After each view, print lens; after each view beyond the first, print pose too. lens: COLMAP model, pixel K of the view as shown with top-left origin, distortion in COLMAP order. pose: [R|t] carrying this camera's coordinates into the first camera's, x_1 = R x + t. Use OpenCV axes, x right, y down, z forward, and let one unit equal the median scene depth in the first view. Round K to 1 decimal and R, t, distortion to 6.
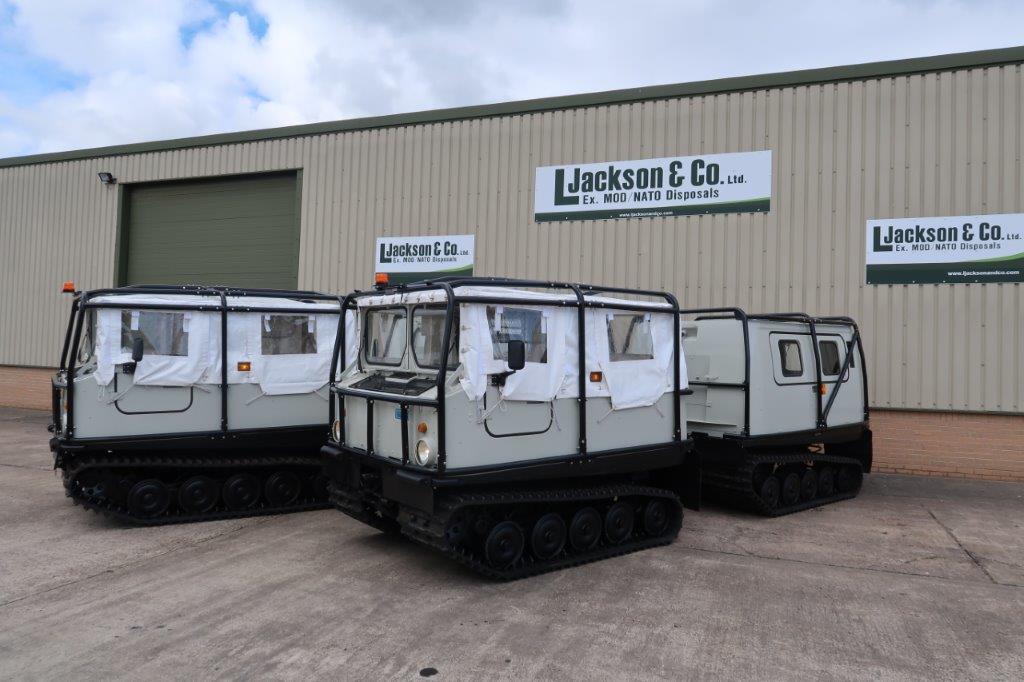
lens RADIAL K [[703.8, 0, 510.4], [0, 703.8, 338.1], [0, 0, 1]] dist [-0.029533, 0.009641]
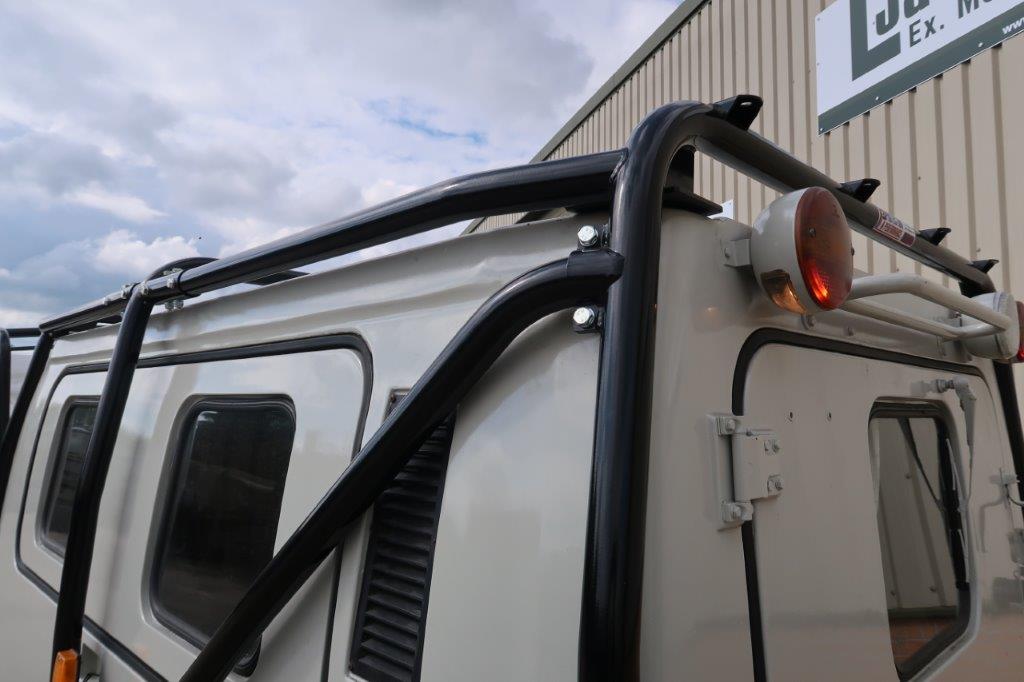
lens RADIAL K [[703.8, 0, 491.8], [0, 703.8, 349.6], [0, 0, 1]] dist [-0.029533, 0.009641]
pose [[0.582435, -0.086693, -0.808241, 0.276025], [0.030783, 0.995936, -0.084643, -0.001530], [0.812294, 0.024419, 0.582737, 0.628257]]
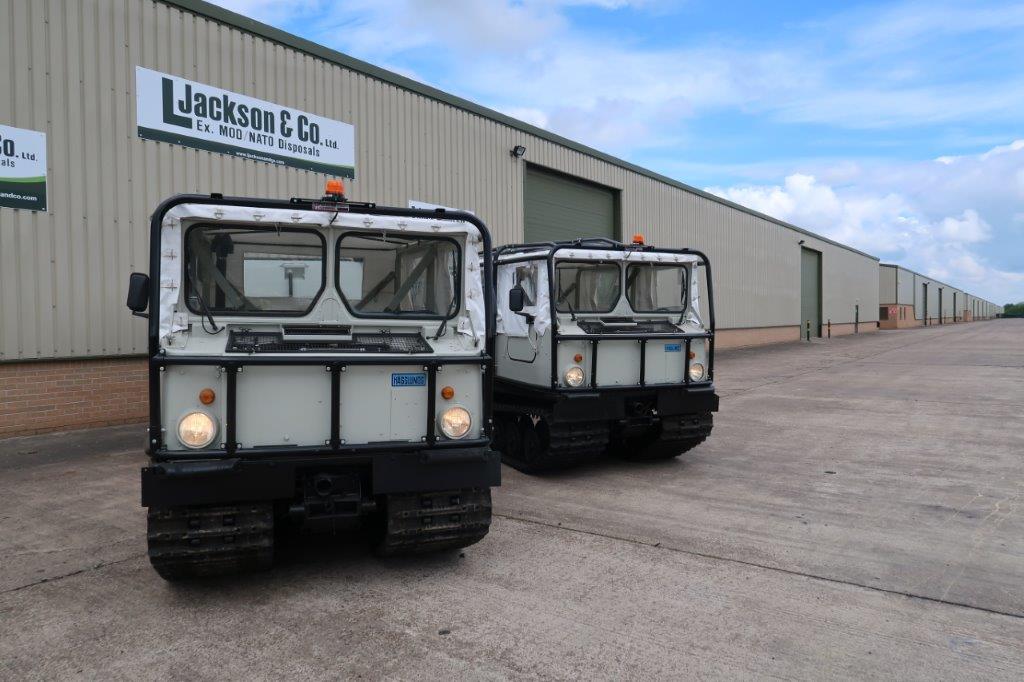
lens RADIAL K [[703.8, 0, 506.6], [0, 703.8, 339.3], [0, 0, 1]] dist [-0.029533, 0.009641]
pose [[0.264542, -0.058497, 0.962598, -0.662869], [-0.010431, 0.997927, 0.063511, 0.006067], [-0.964318, -0.026843, 0.263383, 0.426265]]
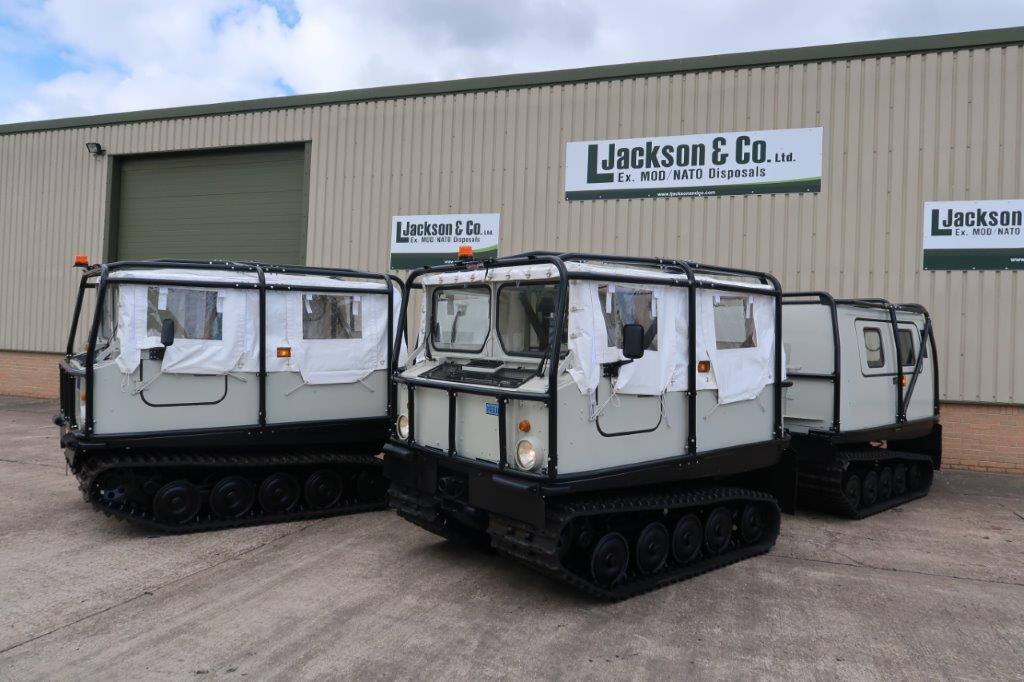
lens RADIAL K [[703.8, 0, 510.8], [0, 703.8, 339.5], [0, 0, 1]] dist [-0.029533, 0.009641]
pose [[0.999405, 0.007580, 0.033658, -0.073790], [-0.008254, 0.999768, 0.019906, 0.002592], [-0.033500, -0.020172, 0.999235, 0.064496]]
